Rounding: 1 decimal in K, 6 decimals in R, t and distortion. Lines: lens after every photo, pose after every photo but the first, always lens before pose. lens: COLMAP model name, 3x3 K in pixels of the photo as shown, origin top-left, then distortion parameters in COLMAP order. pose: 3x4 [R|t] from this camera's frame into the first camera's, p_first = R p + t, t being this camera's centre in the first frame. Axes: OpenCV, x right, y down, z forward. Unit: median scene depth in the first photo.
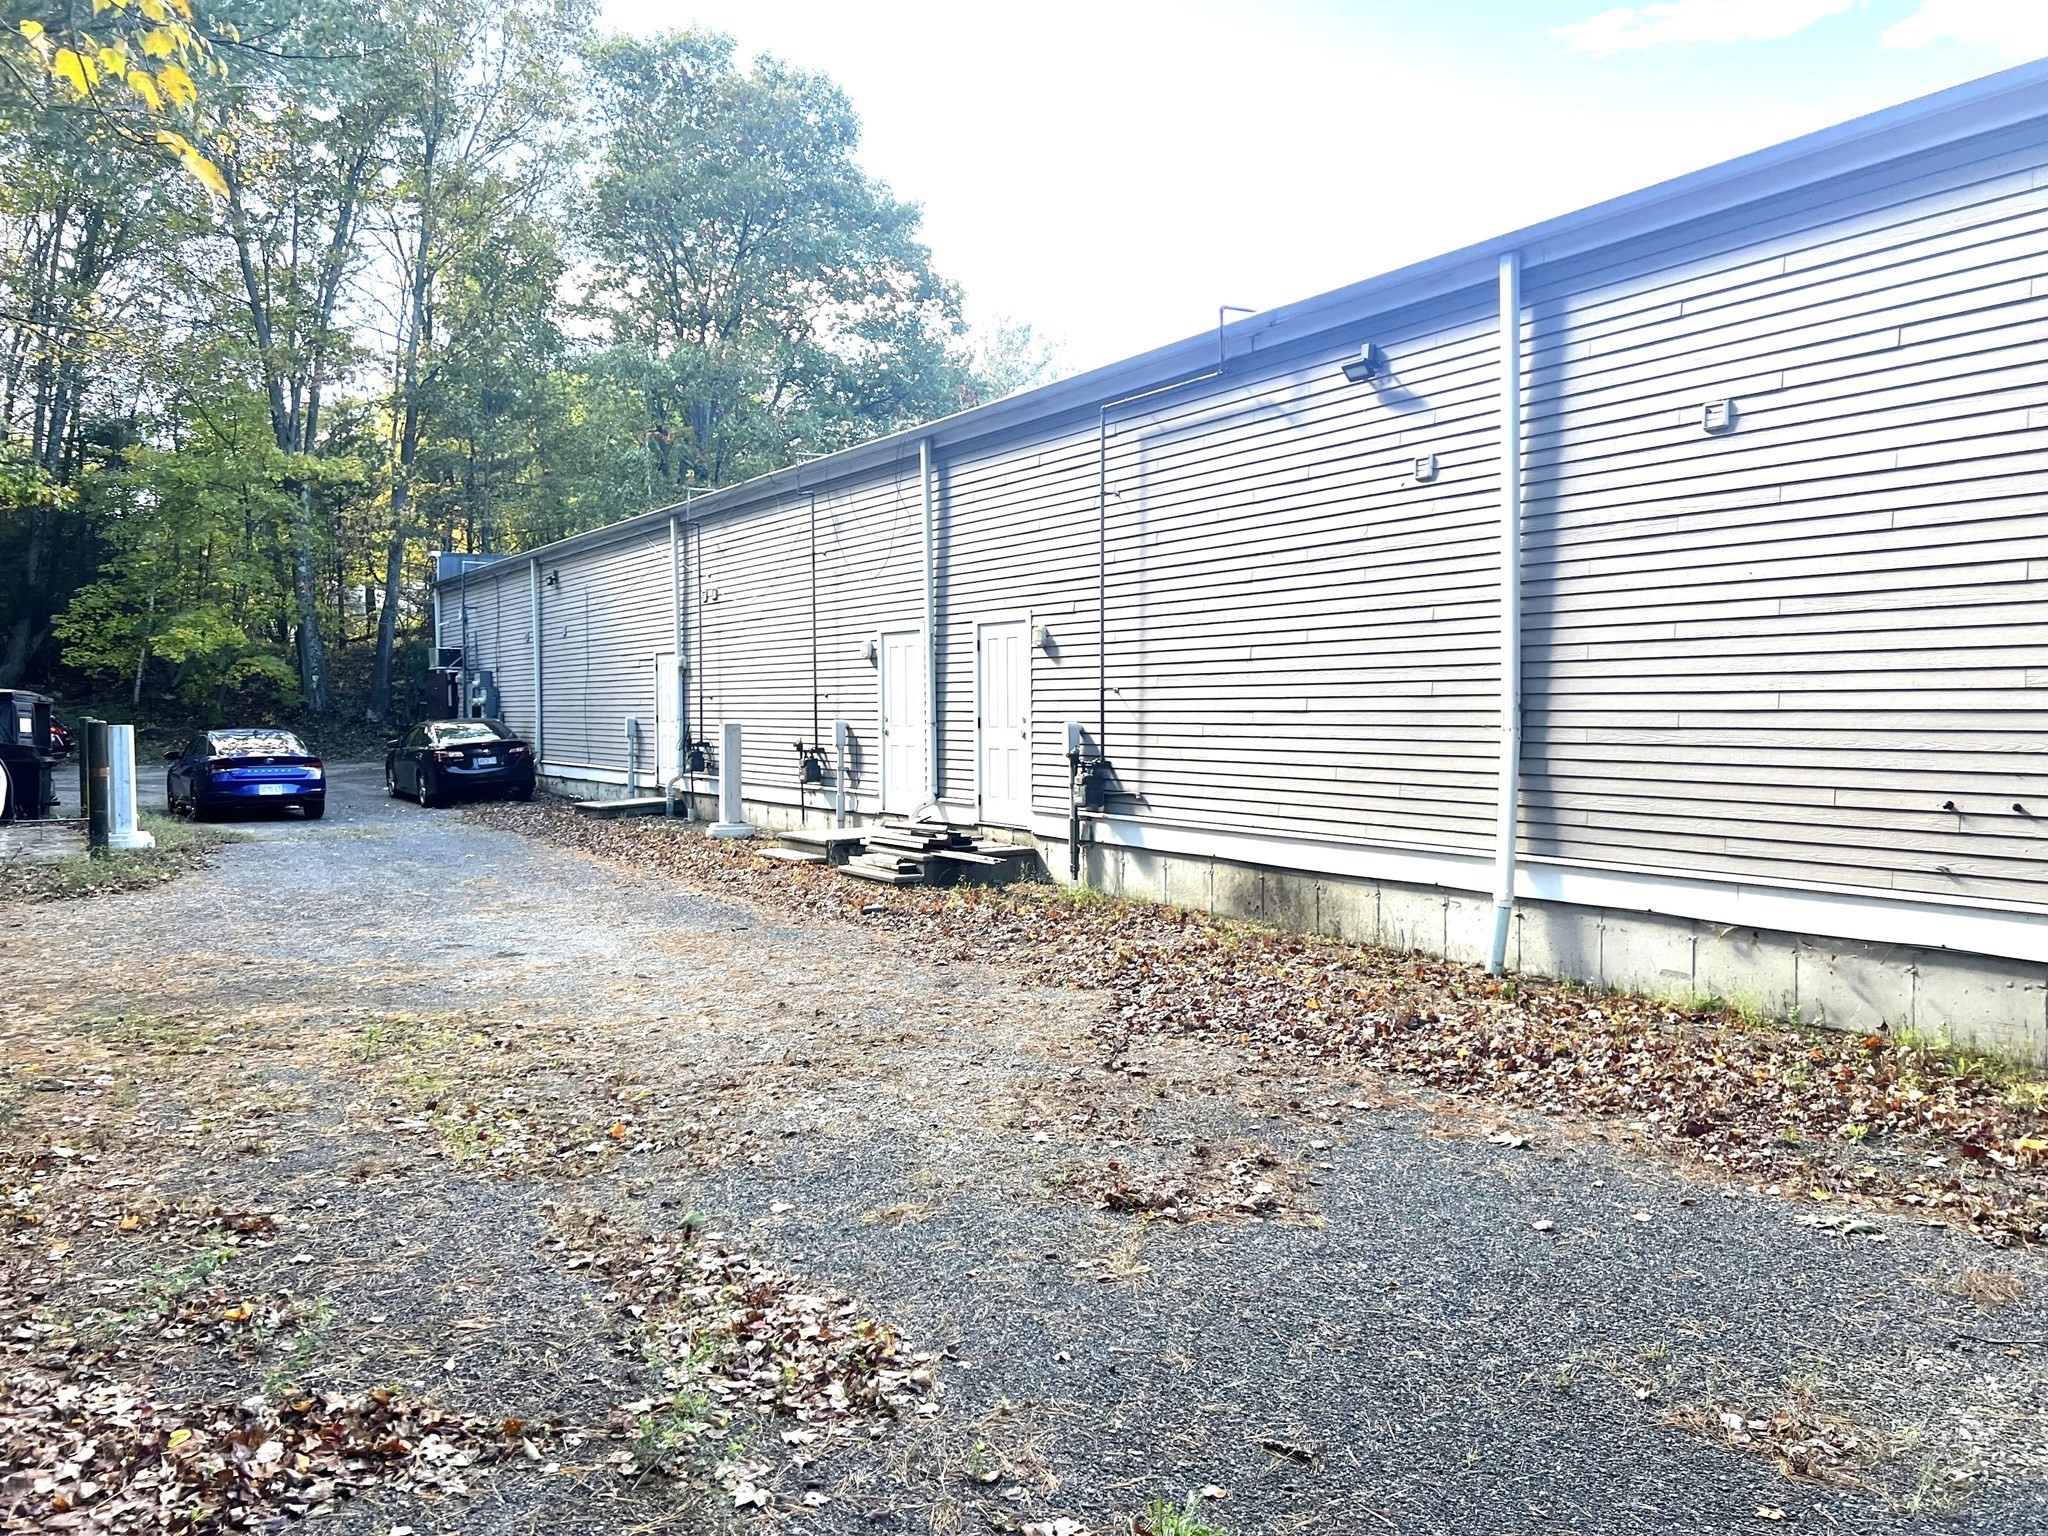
lens RADIAL K [[1526.0, 0, 1019.6], [0, 1526.0, 748.9], [0, 0, 1]] dist [0.060551, -0.063491]
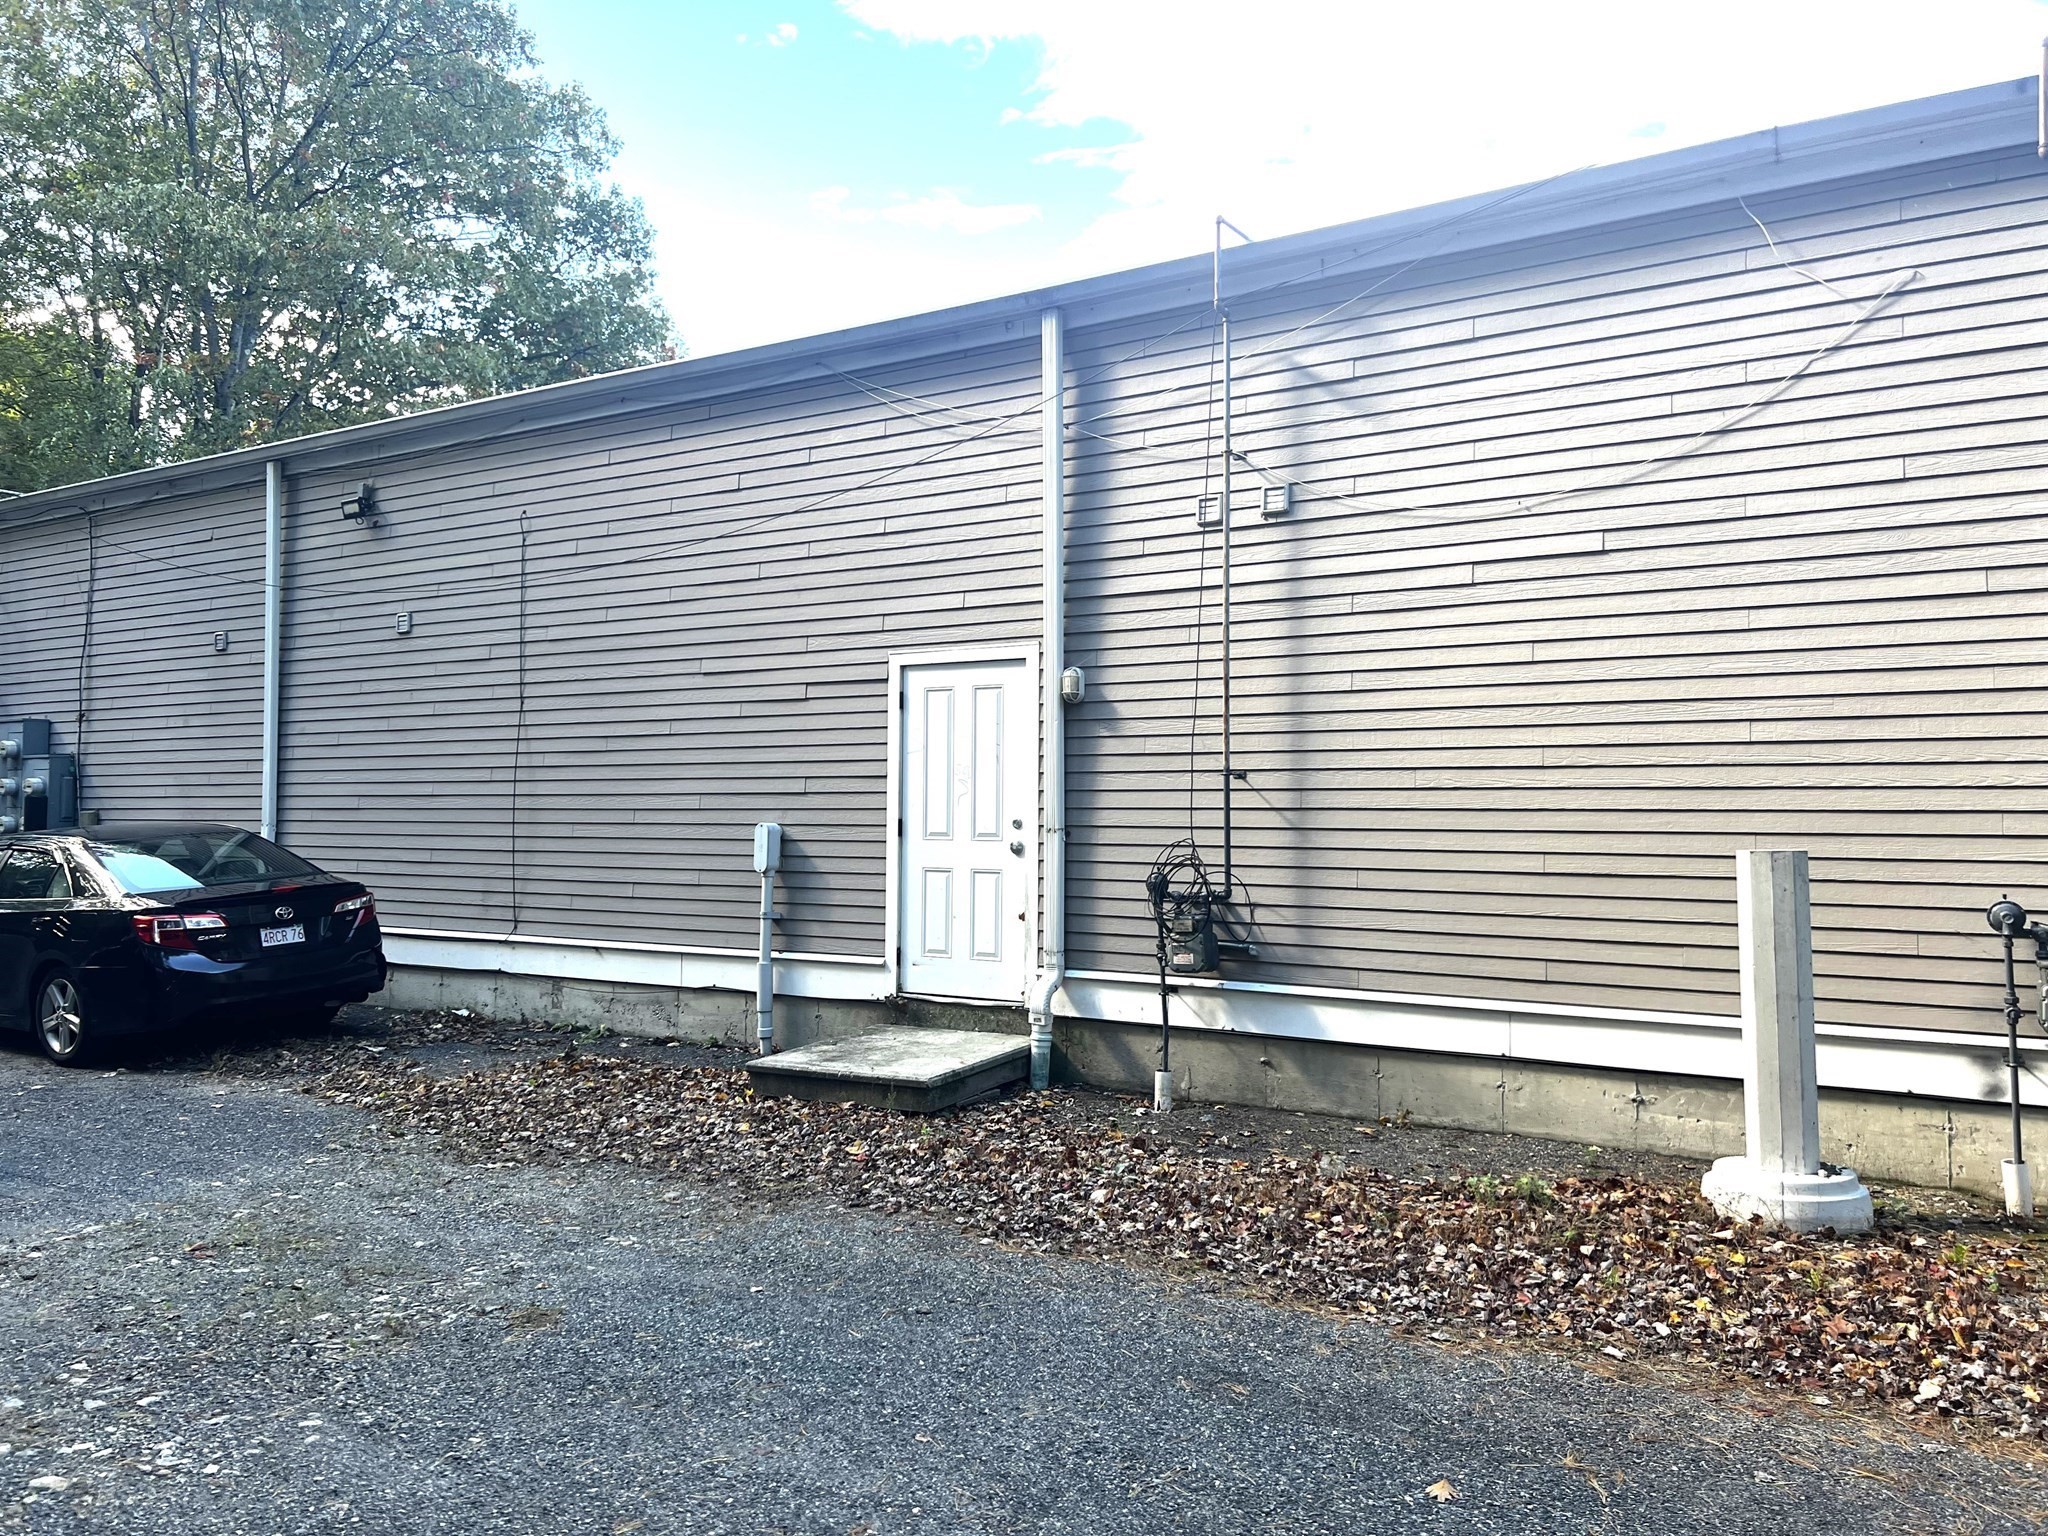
lens RADIAL K [[1638.8, 0, 1020.0], [0, 1638.8, 748.4], [0, 0, 1]] dist [0.043837, -0.000159]
pose [[0.917898, 0.017810, 0.396416, -0.242036], [0.006556, 0.998175, -0.060026, -0.009473], [-0.396762, 0.057697, 0.916106, 0.382144]]
